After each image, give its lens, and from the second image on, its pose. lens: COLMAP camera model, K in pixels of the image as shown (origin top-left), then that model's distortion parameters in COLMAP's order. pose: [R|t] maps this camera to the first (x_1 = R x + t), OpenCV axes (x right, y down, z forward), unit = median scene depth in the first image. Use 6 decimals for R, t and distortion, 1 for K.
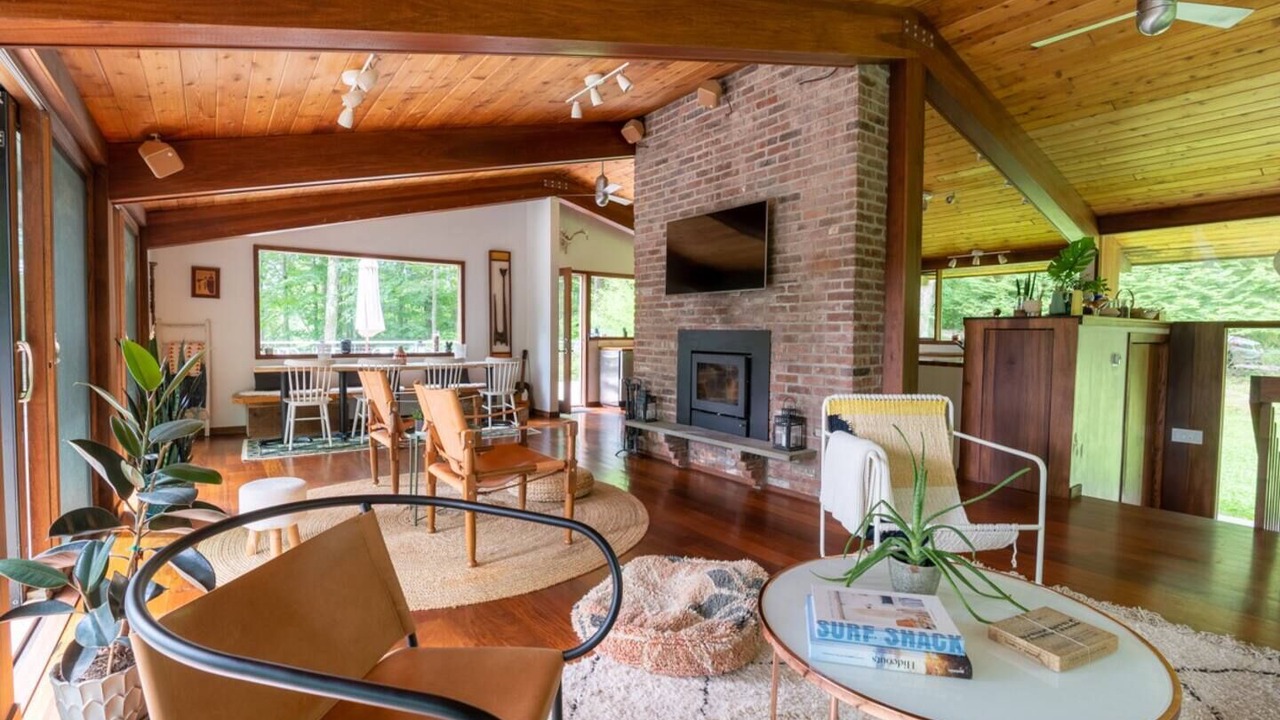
lens RADIAL K [[599.3, 0, 625.9], [0, 599.3, 357.4], [0, 0, 1]] dist [-0.016894, -0.000301]
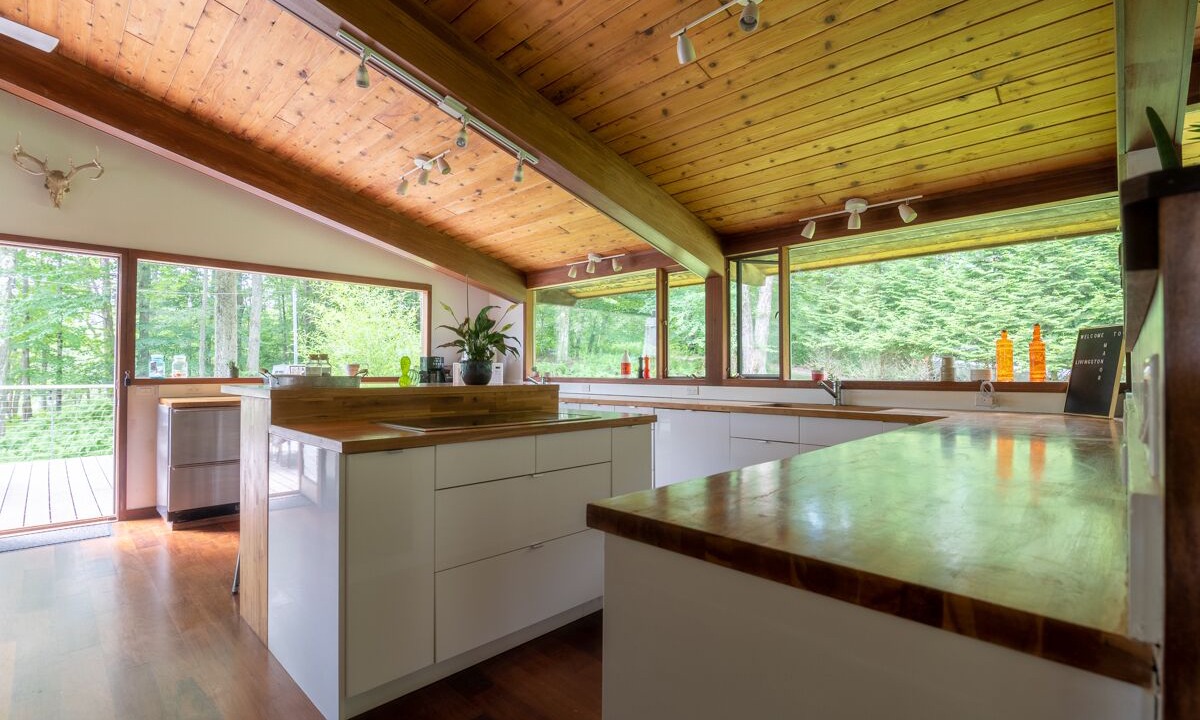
lens RADIAL K [[562.2, 0, 600.0], [0, 562.2, 360.0], [0, 0, 1]] dist [-0.015948, -0.000356]
pose [[0.983629, -0.004157, 0.180158, 0.485118], [0.014709, 0.998250, -0.057275, -0.036476], [-0.179605, 0.058987, 0.981969, 0.966449]]
